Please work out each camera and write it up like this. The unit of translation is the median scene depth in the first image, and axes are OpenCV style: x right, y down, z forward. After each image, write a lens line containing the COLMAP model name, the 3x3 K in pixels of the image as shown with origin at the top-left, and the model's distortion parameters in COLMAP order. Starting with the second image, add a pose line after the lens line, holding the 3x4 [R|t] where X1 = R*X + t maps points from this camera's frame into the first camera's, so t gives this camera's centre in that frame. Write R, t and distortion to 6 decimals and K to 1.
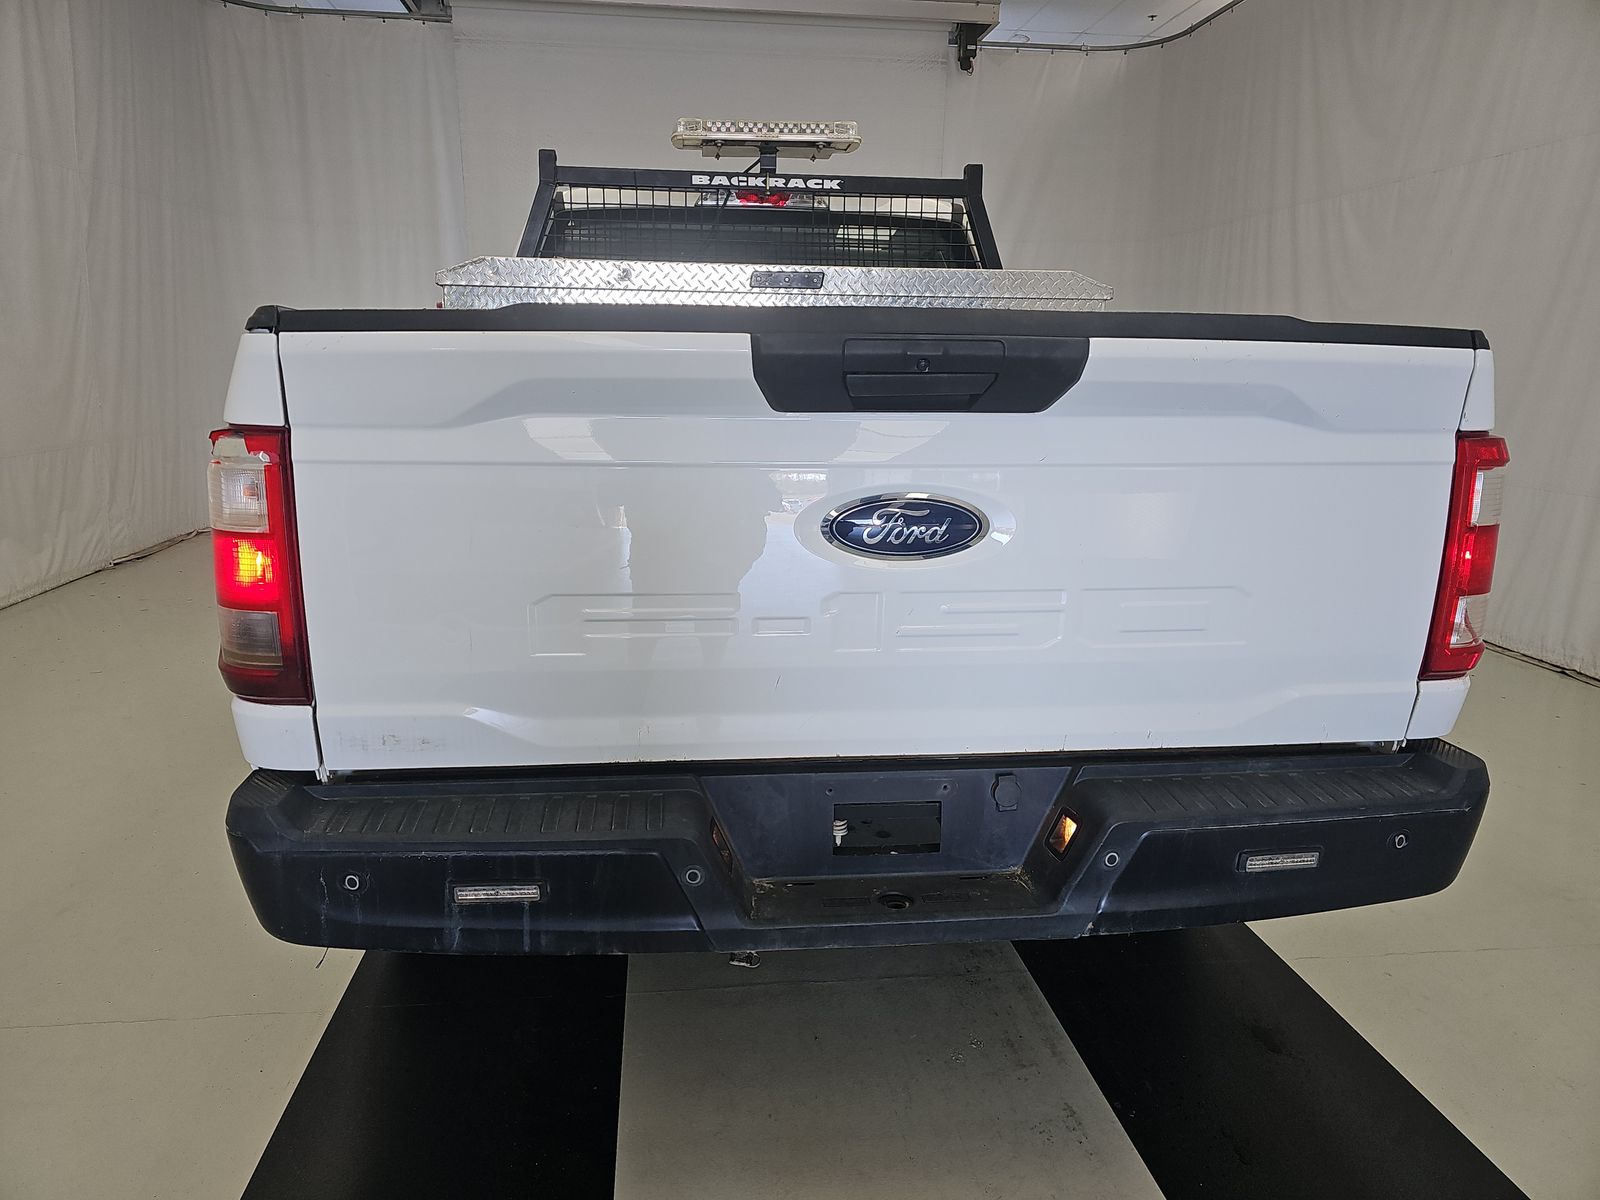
lens RADIAL K [[1060.3, 0, 801.2], [0, 1060.3, 629.3], [0, 0, 1]] dist [0.019406, 0.001040]
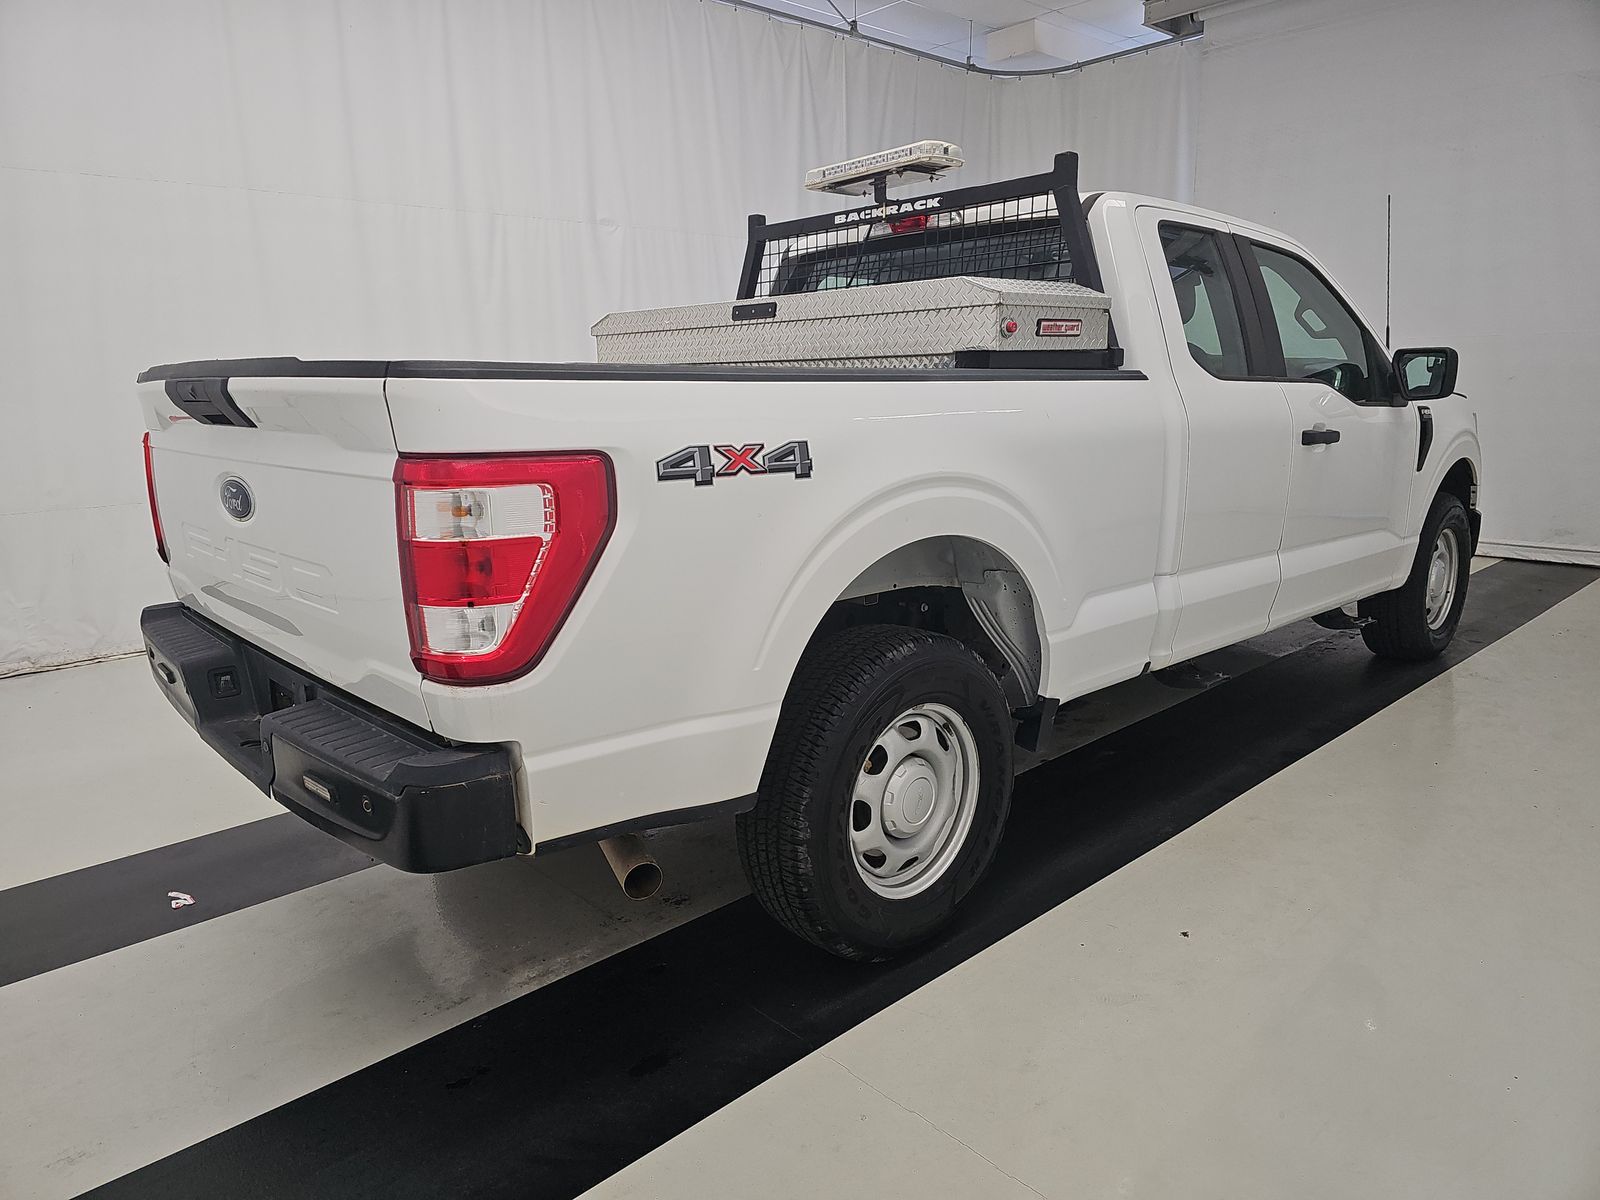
lens RADIAL K [[1060.3, 0, 801.2], [0, 1060.3, 629.3], [0, 0, 1]] dist [0.019406, 0.001040]
pose [[0.591372, 0.157673, -0.790834, 0.831541], [-0.162538, 0.983877, 0.074618, -0.072556], [0.789849, 0.084414, 0.607465, 0.318789]]
